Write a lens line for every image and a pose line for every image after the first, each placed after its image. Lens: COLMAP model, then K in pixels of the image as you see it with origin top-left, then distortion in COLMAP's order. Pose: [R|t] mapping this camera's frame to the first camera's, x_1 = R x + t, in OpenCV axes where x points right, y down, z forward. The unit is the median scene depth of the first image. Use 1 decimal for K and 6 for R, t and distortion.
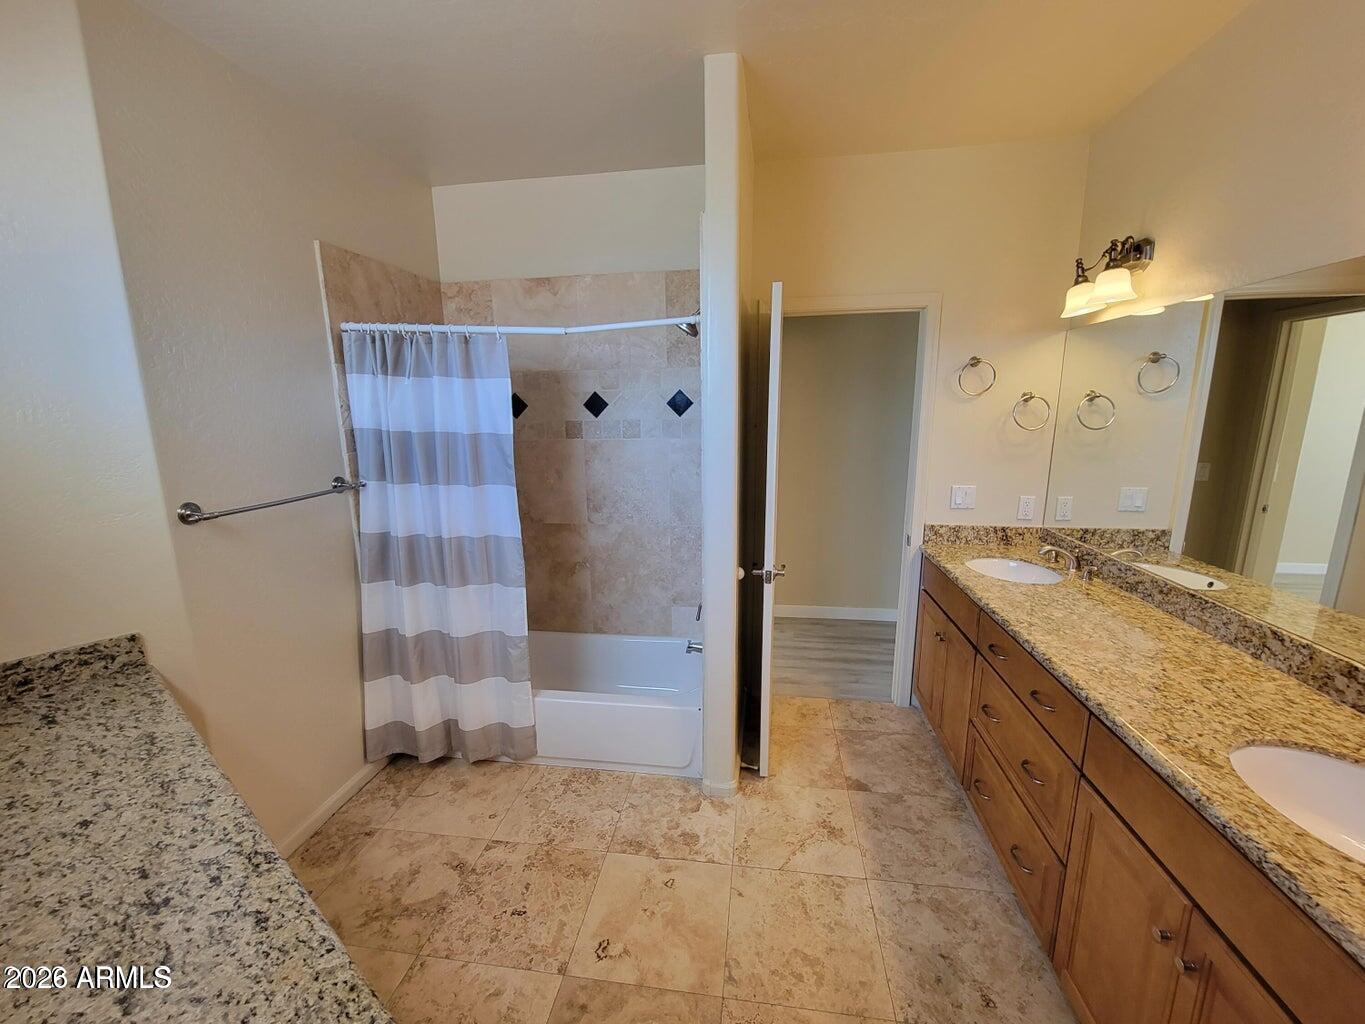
lens RADIAL K [[560.0, 0, 678.4], [0, 560.0, 520.5], [0, 0, 1]] dist [0.002755, -0.004743]
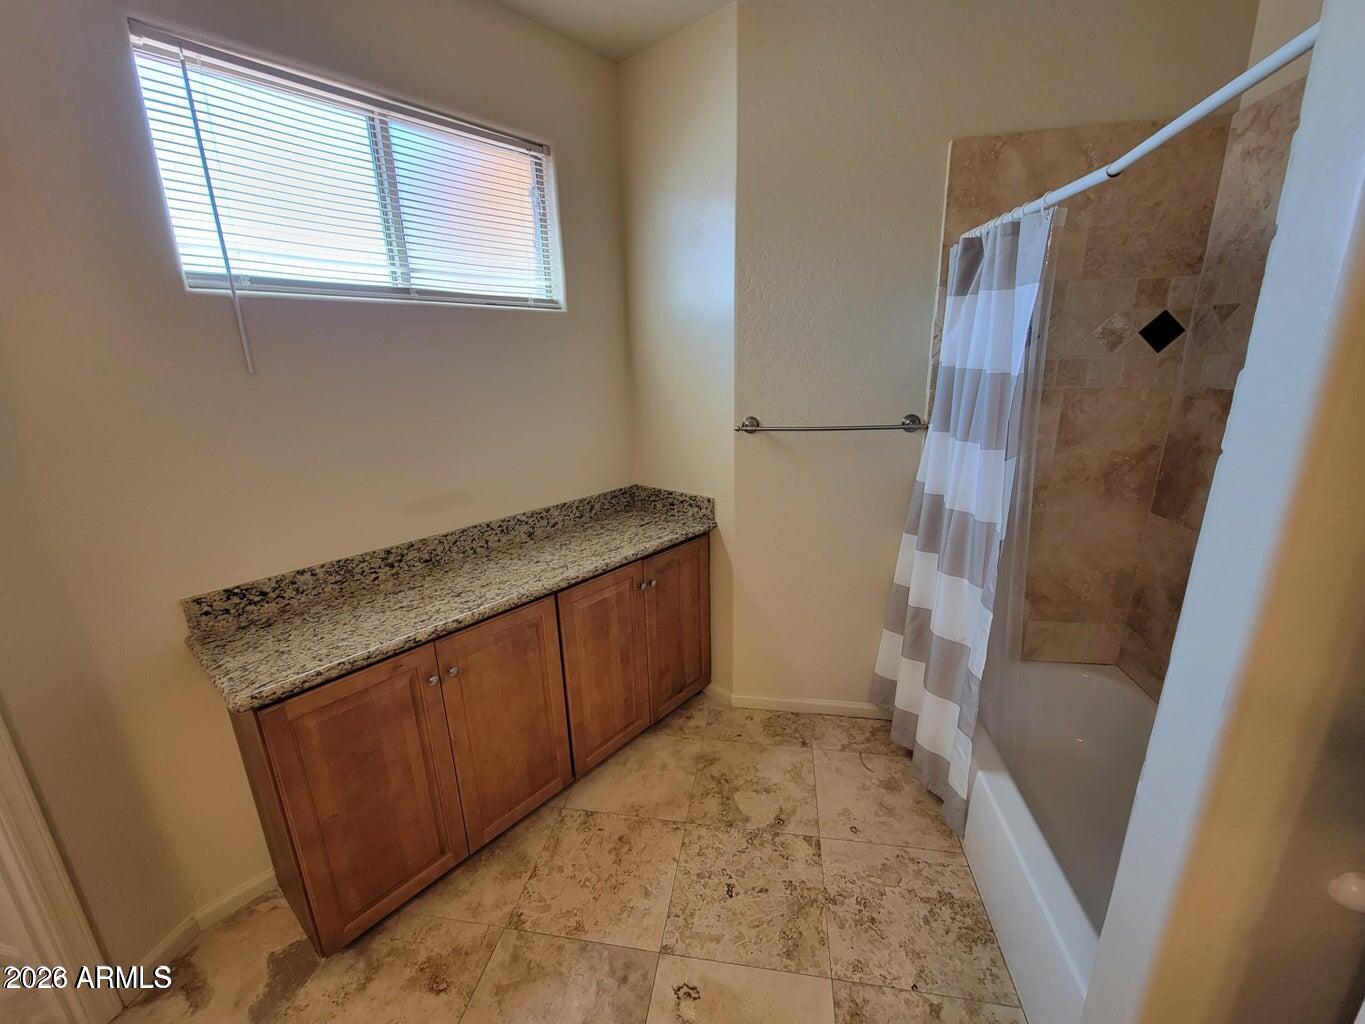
lens RADIAL K [[560.0, 0, 678.4], [0, 560.0, 520.5], [0, 0, 1]] dist [0.002755, -0.004743]
pose [[-0.021371, 0.289508, -0.956937, 0.426681], [-0.172959, 0.941653, 0.288746, -0.139514], [0.984697, 0.171682, 0.029949, 0.756809]]
